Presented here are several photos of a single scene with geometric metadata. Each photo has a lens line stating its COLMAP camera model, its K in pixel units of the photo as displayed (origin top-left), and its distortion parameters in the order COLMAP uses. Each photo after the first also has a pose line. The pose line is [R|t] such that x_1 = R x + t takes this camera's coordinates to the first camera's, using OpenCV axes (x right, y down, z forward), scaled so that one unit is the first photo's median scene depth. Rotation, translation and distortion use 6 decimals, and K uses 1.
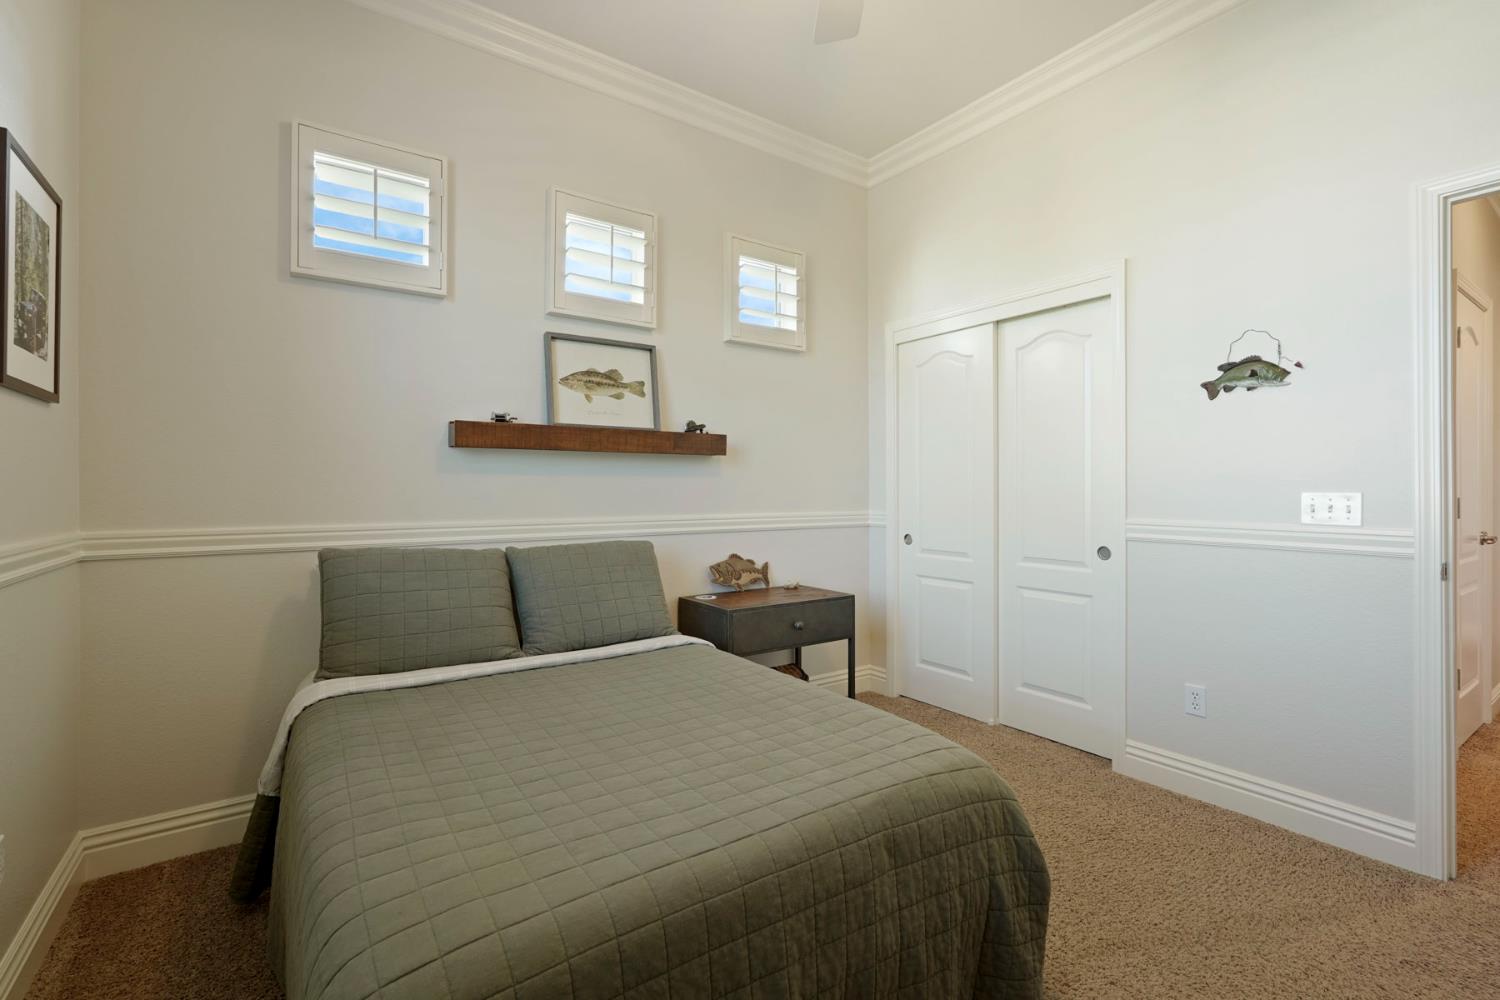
lens RADIAL K [[666.0, 0, 759.5], [0, 666.0, 489.9], [0, 0, 1]] dist [-0.000577, 0.002616]
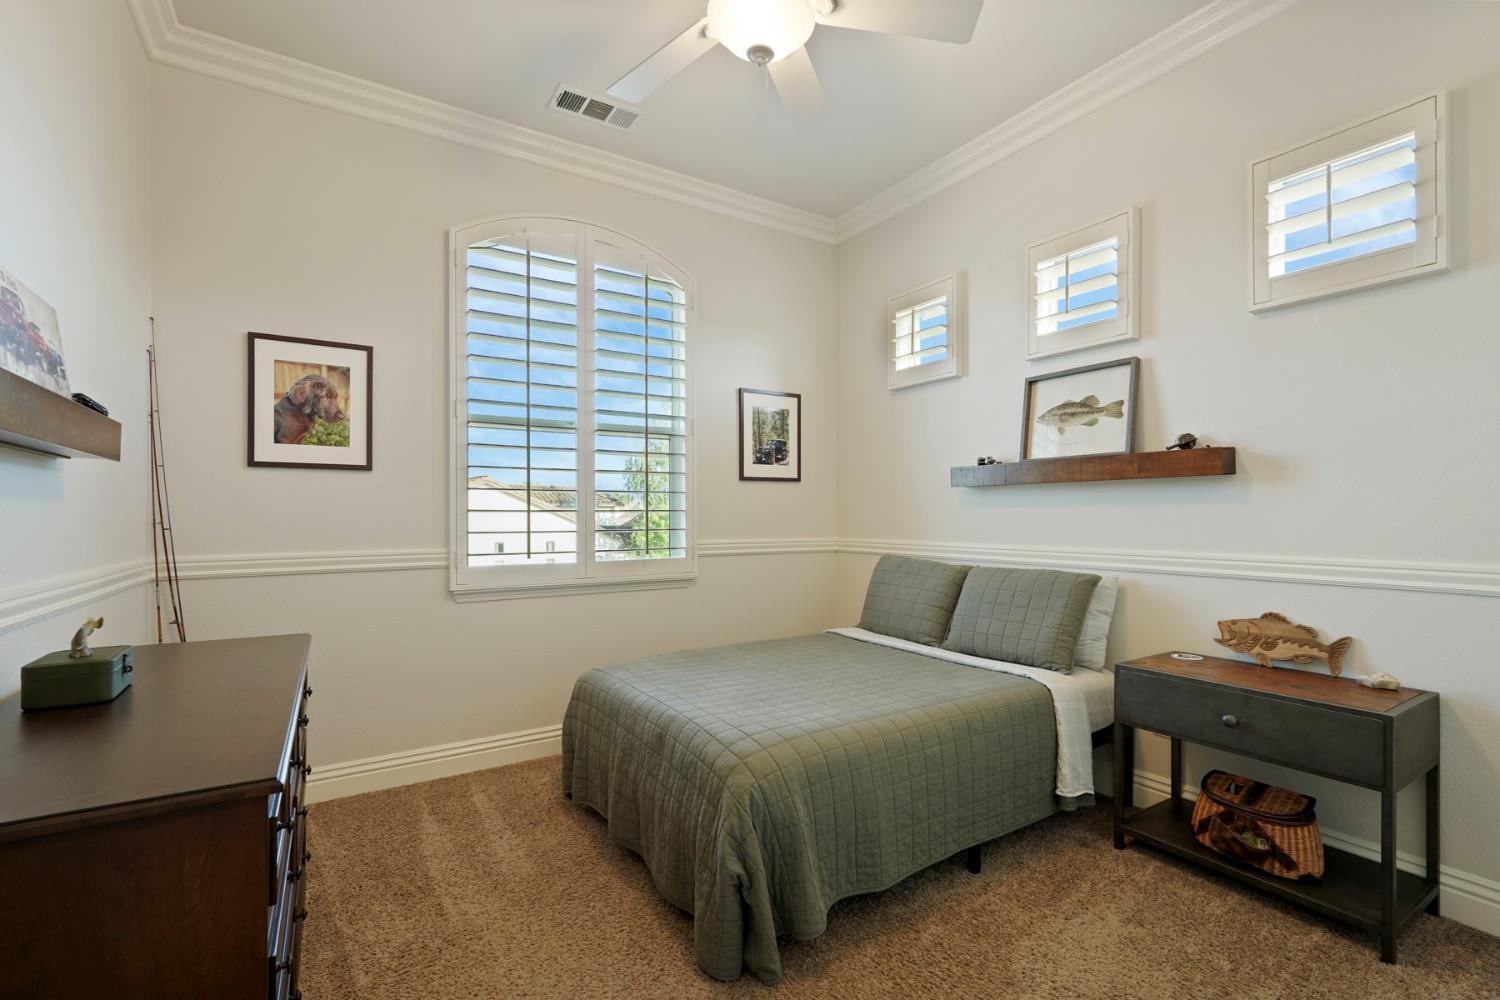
lens RADIAL K [[666.0, 0, 760.1], [0, 666.0, 514.3], [0, 0, 1]] dist [-0.000577, 0.002616]
pose [[-0.027559, -0.003152, -0.999615, 0.756754], [-0.001386, 0.999994, -0.003115, -0.004237], [0.999619, 0.001300, -0.027563, 0.541695]]
